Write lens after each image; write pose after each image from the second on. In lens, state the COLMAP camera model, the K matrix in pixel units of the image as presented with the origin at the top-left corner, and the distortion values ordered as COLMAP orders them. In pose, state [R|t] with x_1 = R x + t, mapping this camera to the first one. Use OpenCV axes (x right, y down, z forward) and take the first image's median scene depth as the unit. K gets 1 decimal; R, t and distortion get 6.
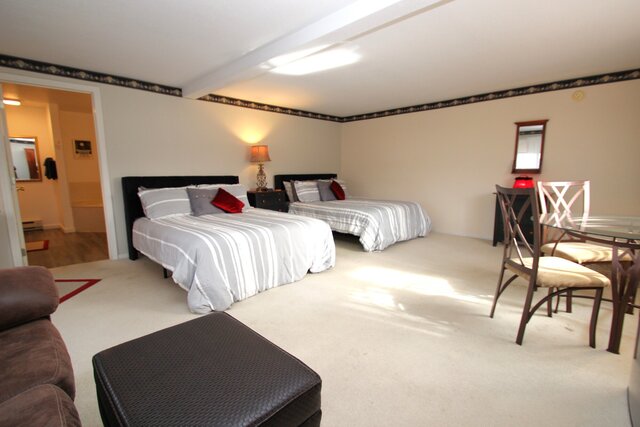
lens RADIAL K [[299.8, 0, 320.0], [0, 299.8, 213.5], [0, 0, 1]] dist [-0.001365, -0.014908]
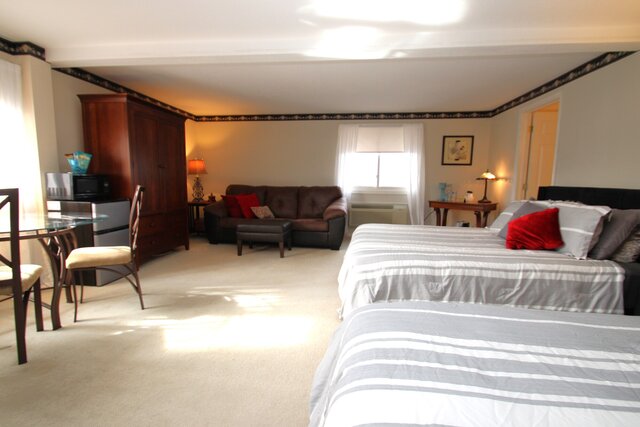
lens RADIAL K [[299.8, 0, 320.0], [0, 299.8, 213.5], [0, 0, 1]] dist [-0.001365, -0.014908]
pose [[-0.789655, 0.060290, -0.610582, 0.616903], [-0.099885, 0.969252, 0.224886, -0.254343], [0.605366, 0.238571, -0.759352, 1.847700]]
